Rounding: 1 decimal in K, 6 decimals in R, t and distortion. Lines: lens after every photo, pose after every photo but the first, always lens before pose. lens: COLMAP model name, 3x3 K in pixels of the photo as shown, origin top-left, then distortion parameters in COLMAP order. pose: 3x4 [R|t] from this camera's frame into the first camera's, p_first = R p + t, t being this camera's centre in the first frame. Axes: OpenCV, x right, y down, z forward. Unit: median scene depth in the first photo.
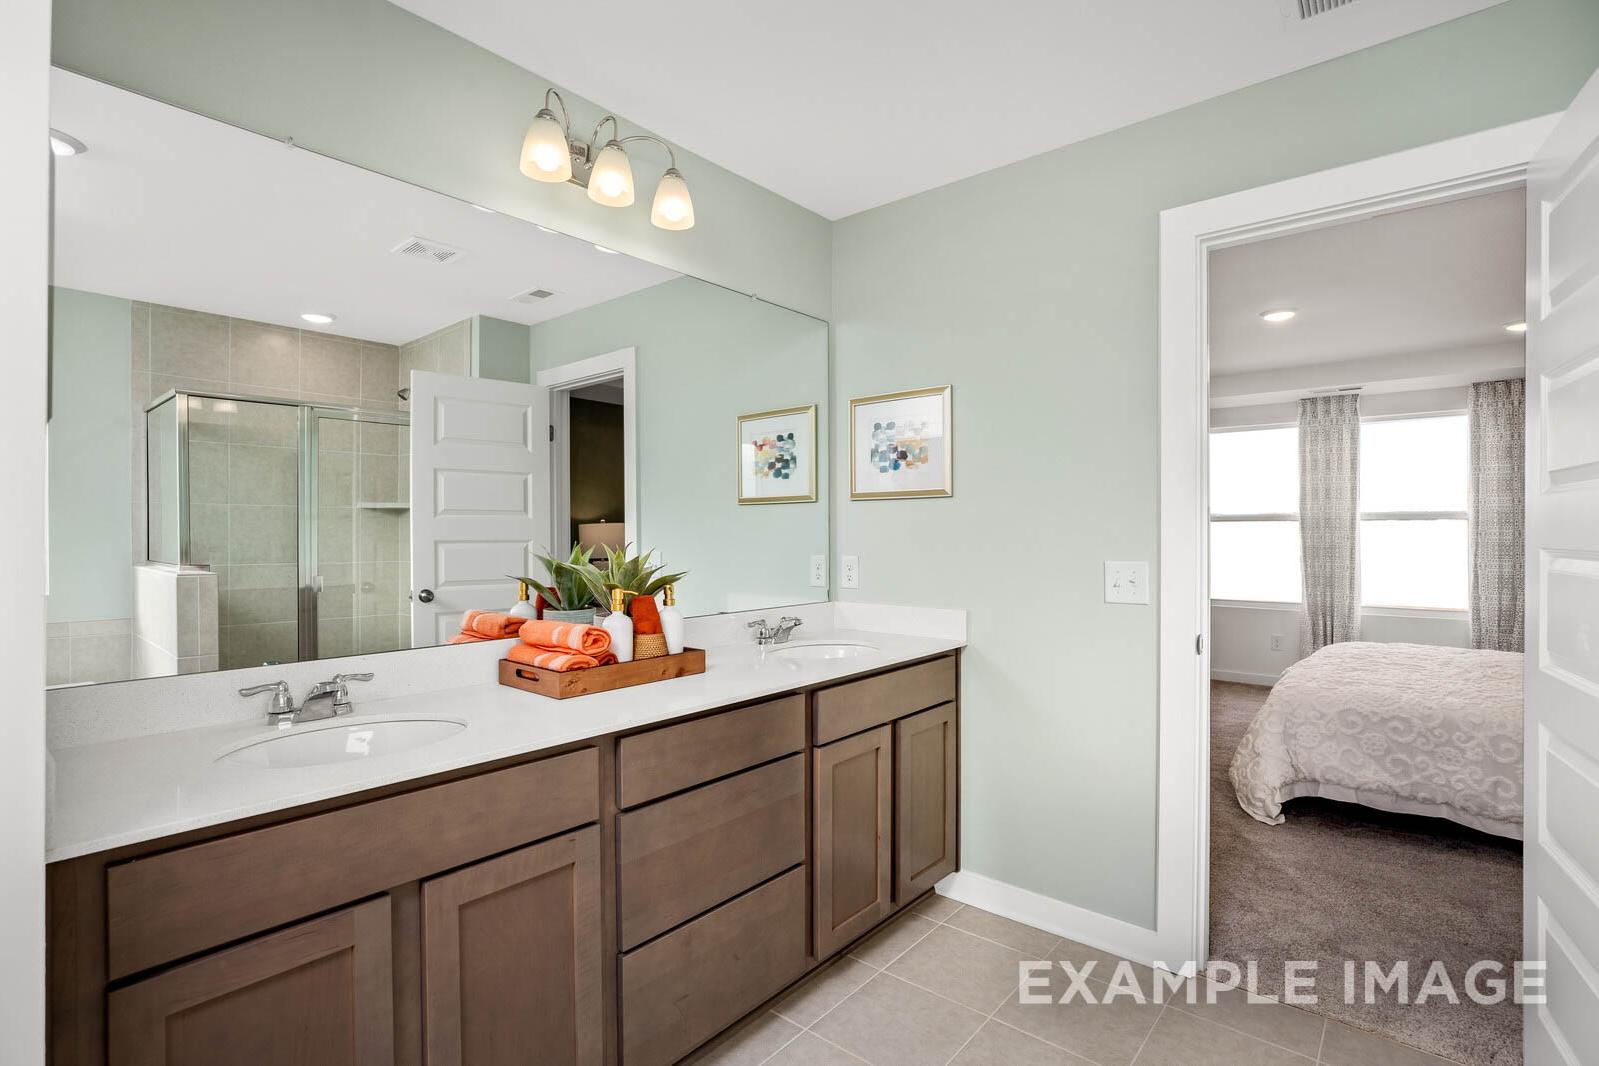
lens RADIAL K [[755.2, 0, 808.3], [0, 755.2, 531.6], [0, 0, 1]] dist [-0.017073, 0.001093]
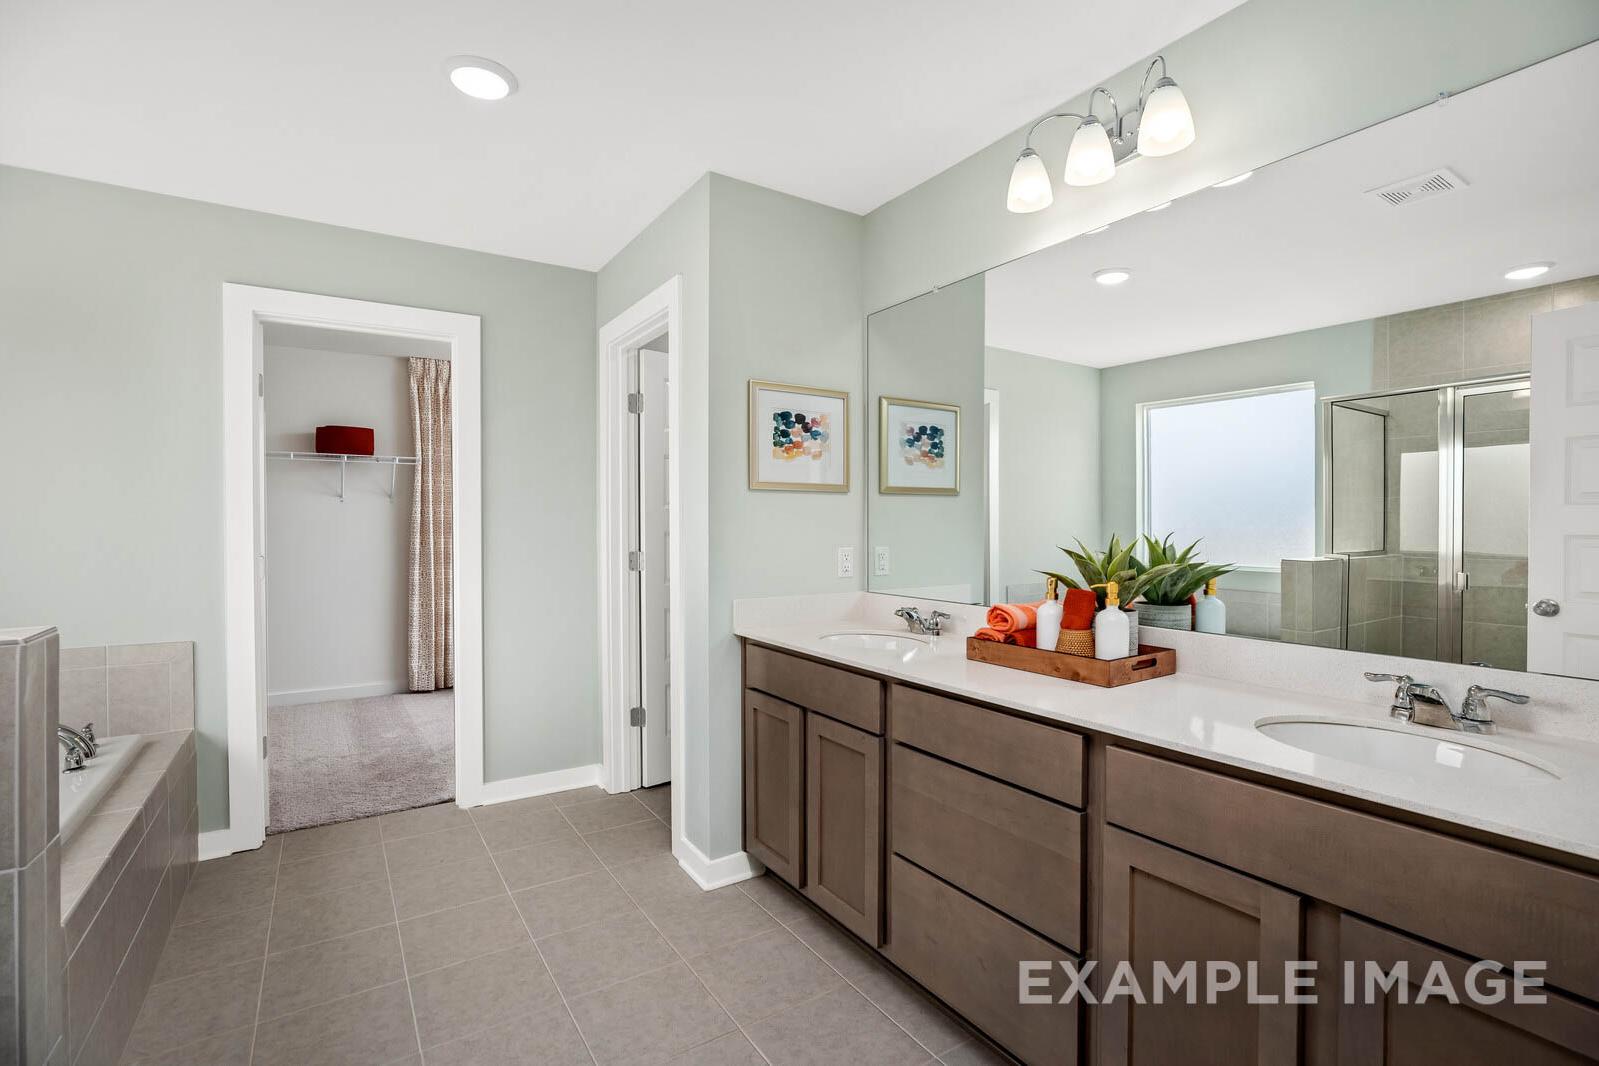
lens RADIAL K [[743.4, 0, 795.5], [0, 743.4, 527.7], [0, 0, 1]] dist [-0.029364, -0.000154]
pose [[-0.298207, 0.001810, -0.954499, 0.852255], [-0.002123, 0.999994, 0.002559, 0.008531], [0.954499, 0.002789, -0.298202, 1.036639]]
